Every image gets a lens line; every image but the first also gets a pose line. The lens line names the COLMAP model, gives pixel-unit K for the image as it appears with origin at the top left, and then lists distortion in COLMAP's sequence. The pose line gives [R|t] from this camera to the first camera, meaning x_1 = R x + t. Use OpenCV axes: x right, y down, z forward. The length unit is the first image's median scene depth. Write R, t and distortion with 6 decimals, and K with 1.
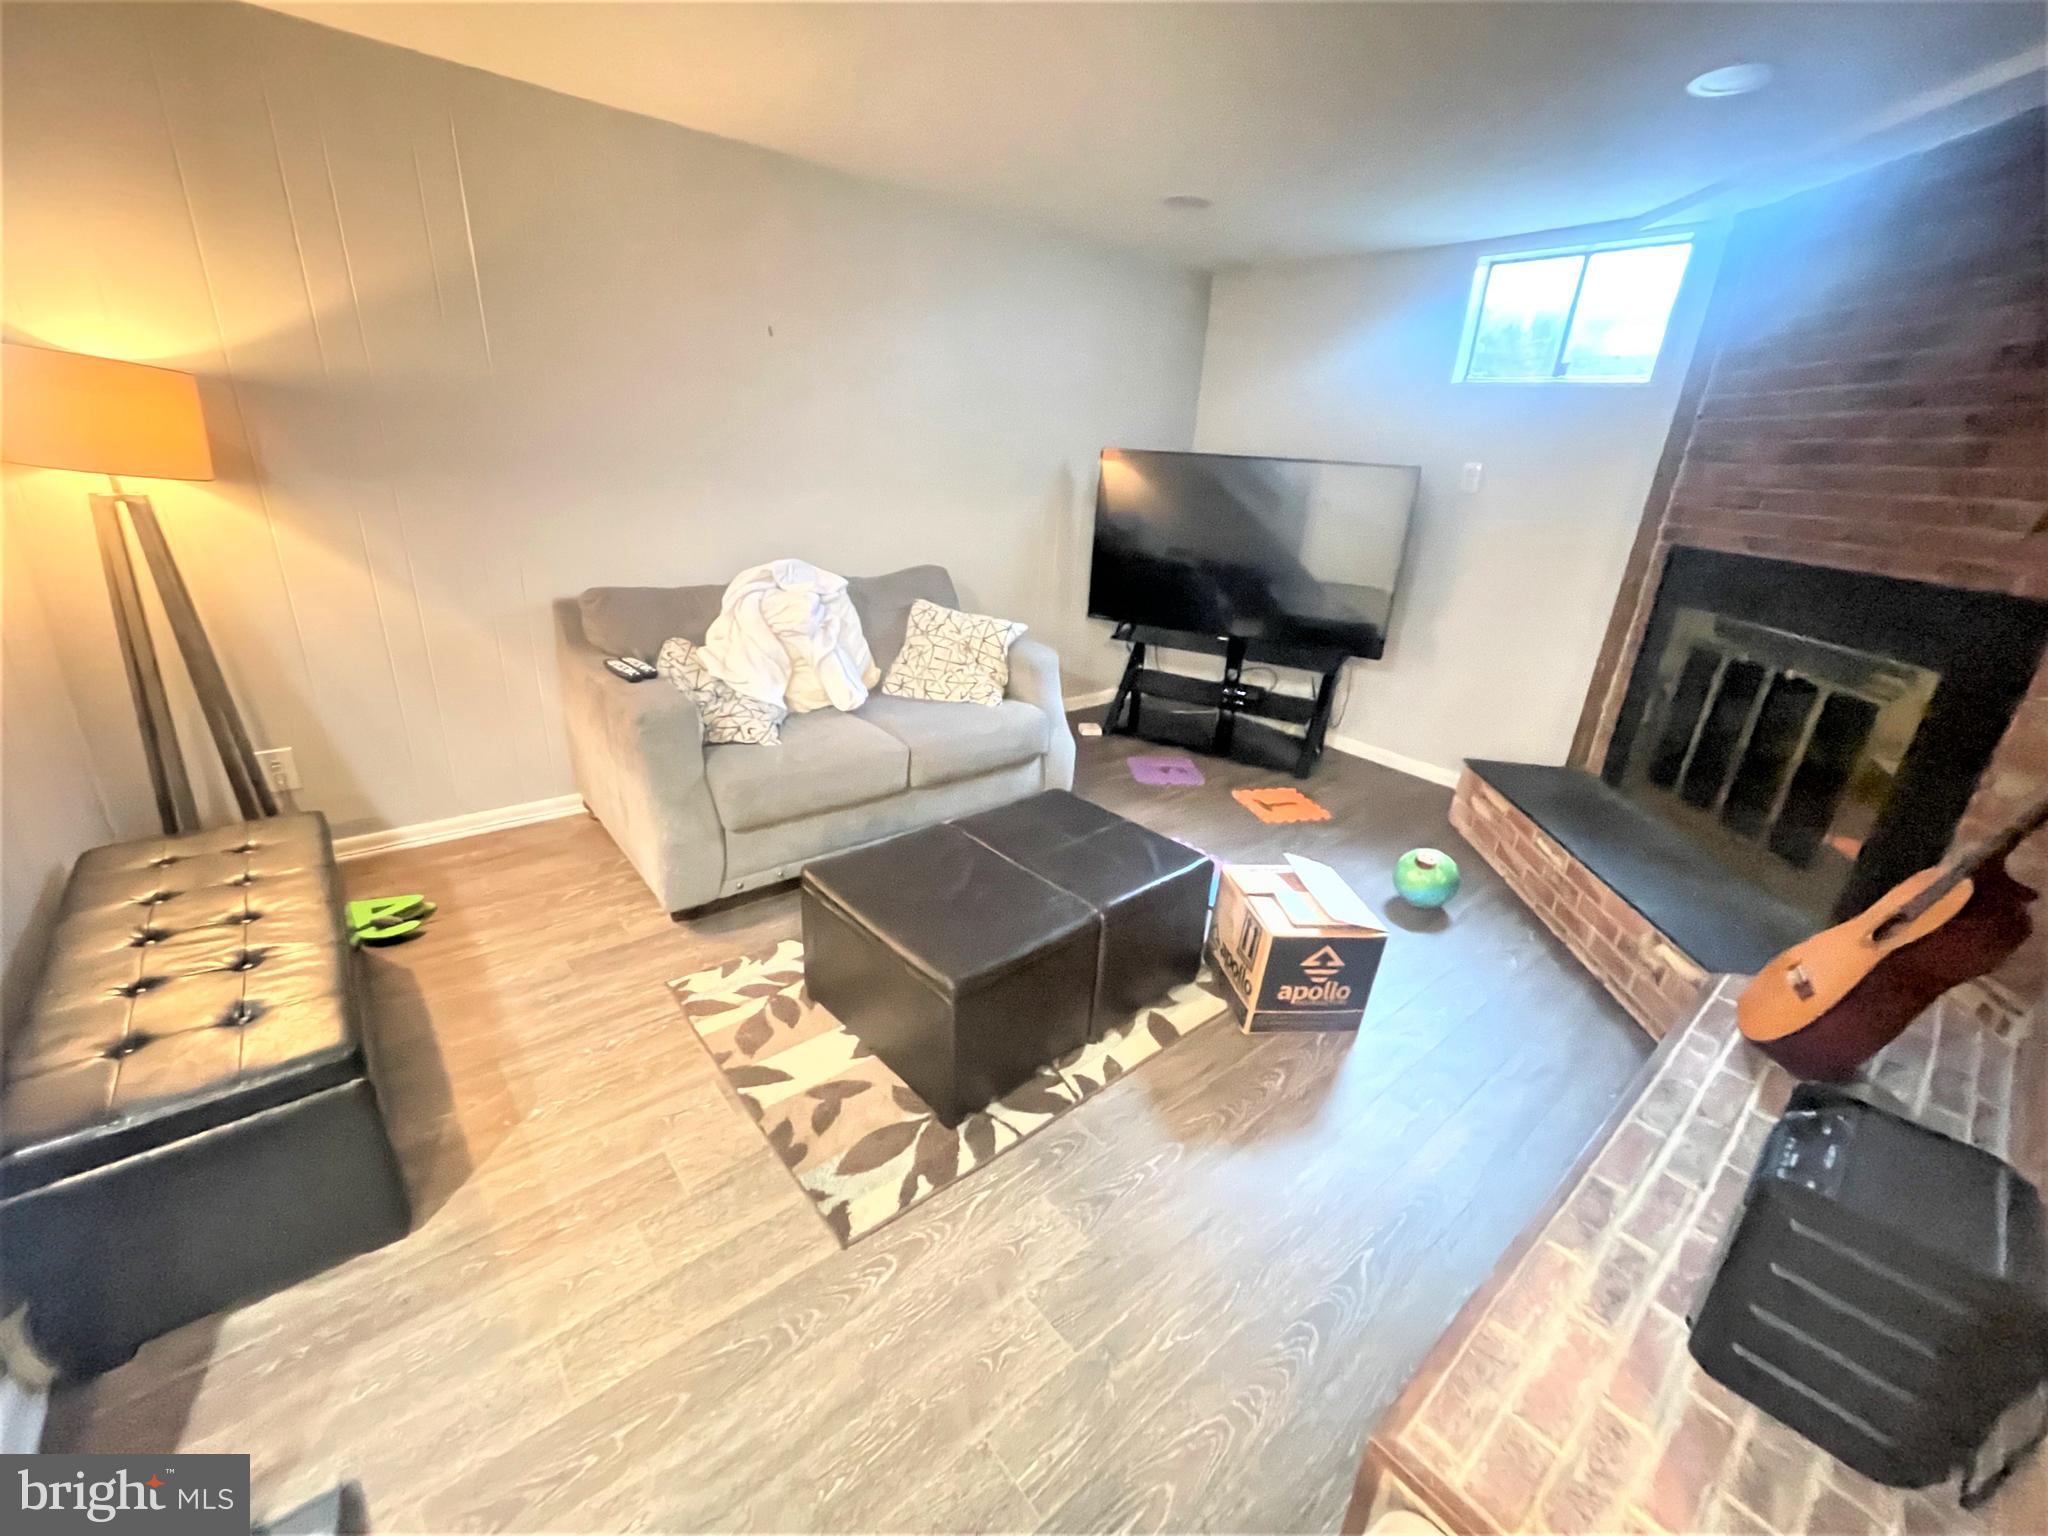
lens RADIAL K [[832.2, 0, 1011.6], [0, 832.2, 765.9], [0, 0, 1]] dist [0.001909, 0.000594]
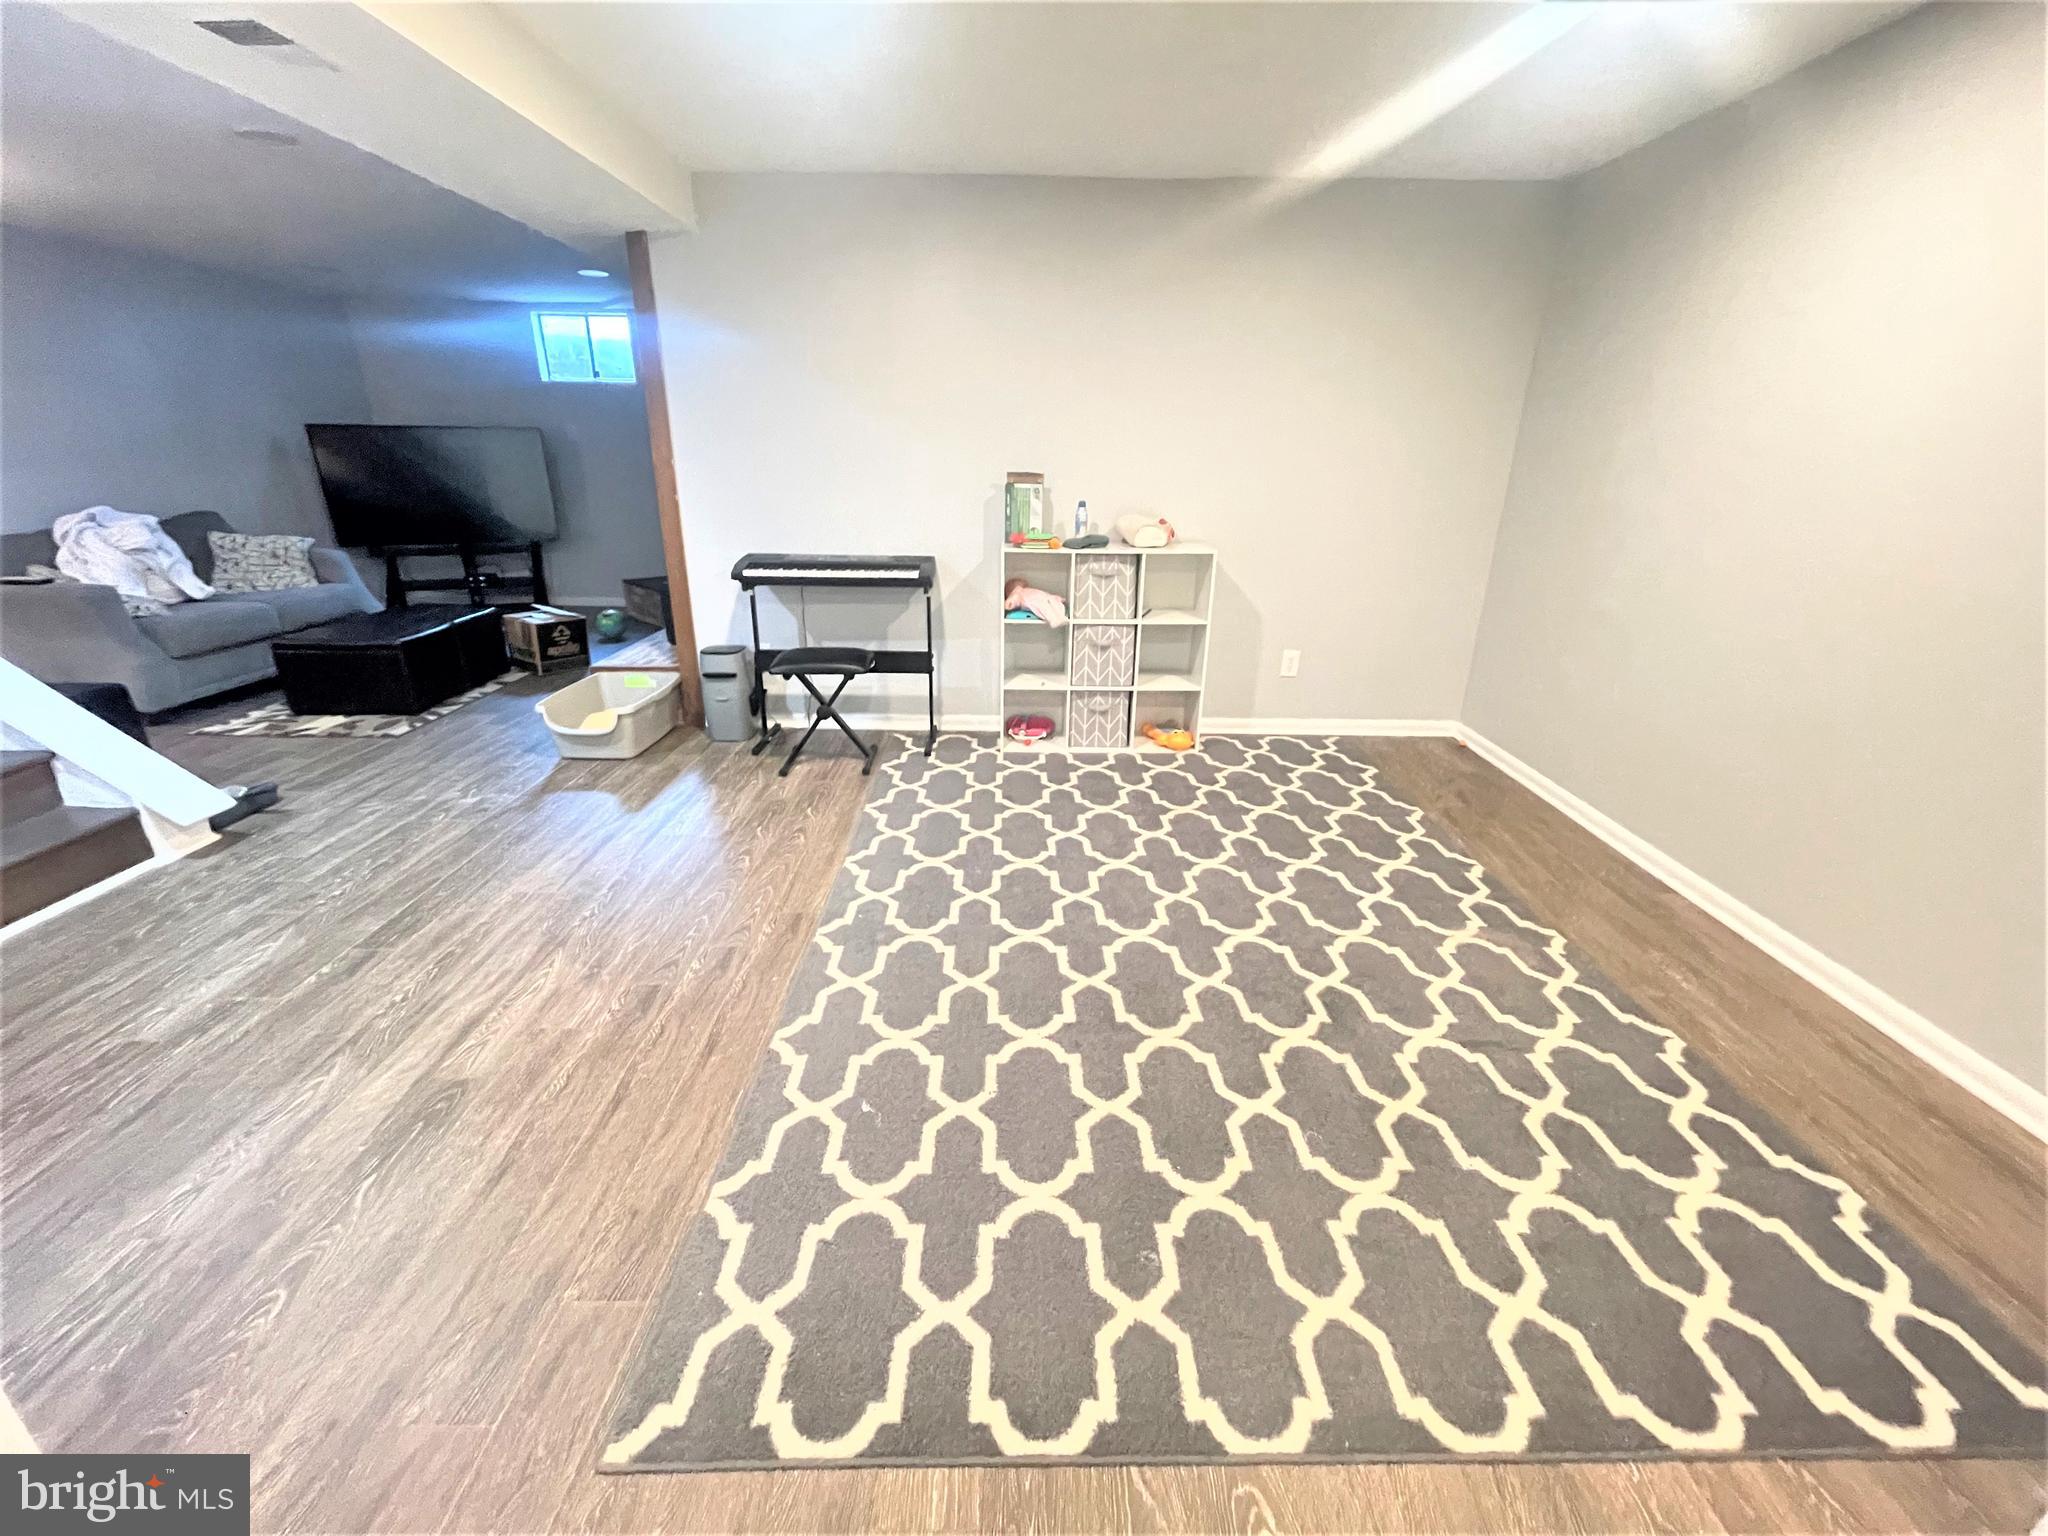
lens RADIAL K [[832.2, 0, 1025.7], [0, 832.2, 763.6], [0, 0, 1]] dist [0.001909, 0.000594]
pose [[0.636635, -0.318222, 0.702446, -0.387885], [0.293783, 0.942282, 0.160613, 0.394758], [-0.713013, 0.104114, 0.693378, -1.058430]]
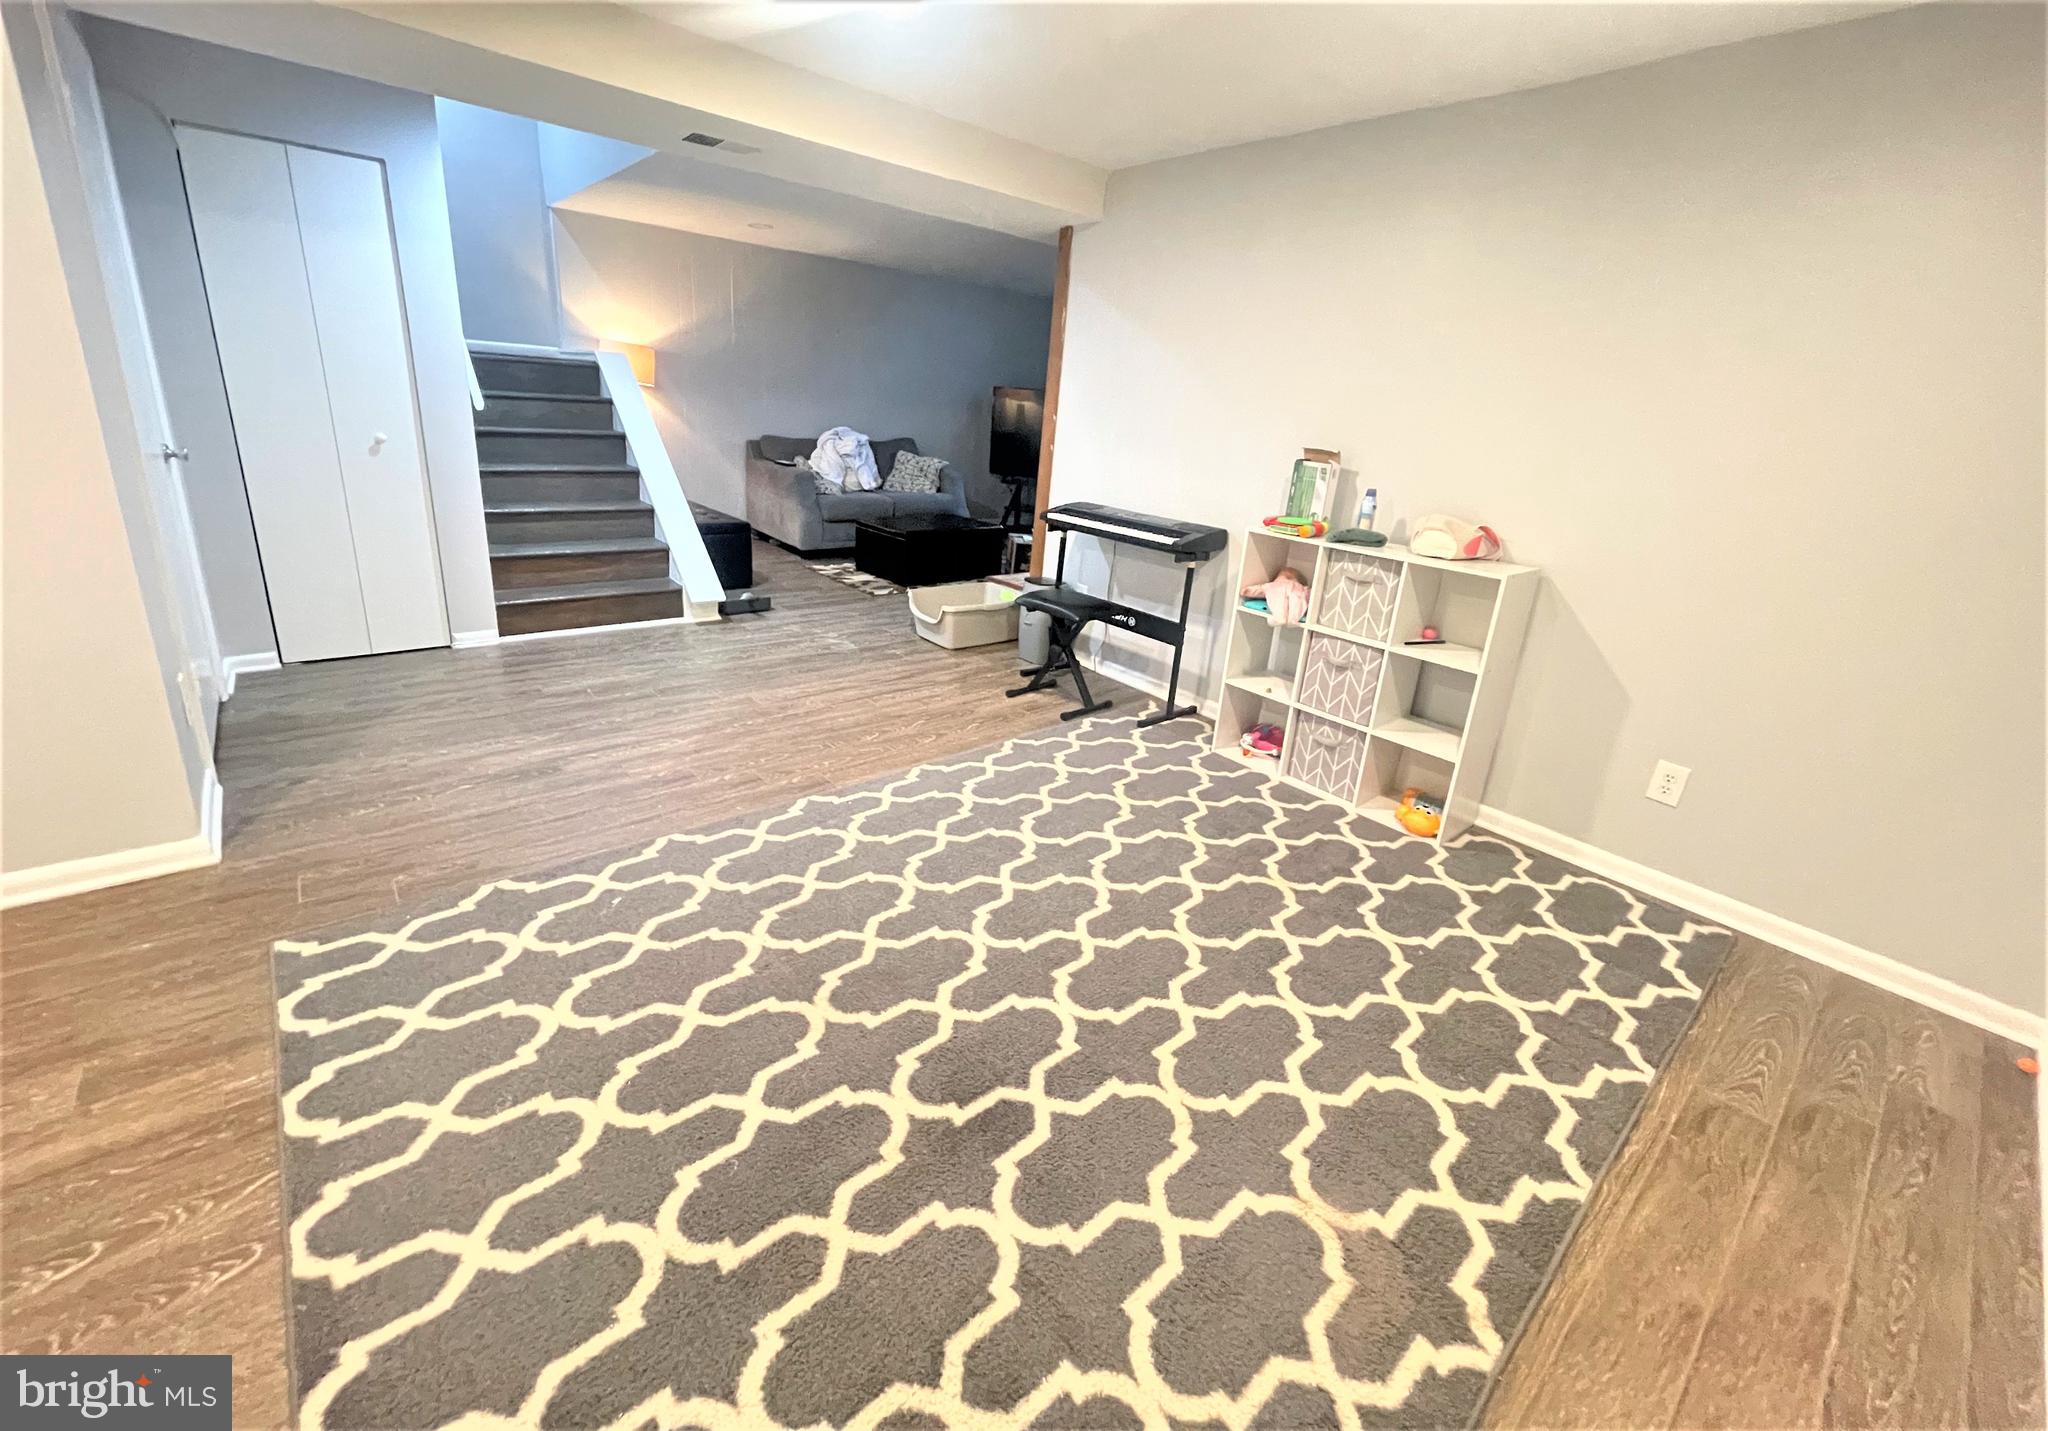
lens RADIAL K [[835.8, 0, 1016.3], [0, 835.8, 656.5], [0, 0, 1]] dist [-0.002575, 0.000898]
pose [[0.999670, 0.013652, 0.021773, 0.165675], [-0.012345, 0.998177, -0.059071, 0.506888], [-0.022539, 0.058782, 0.998016, -1.265821]]
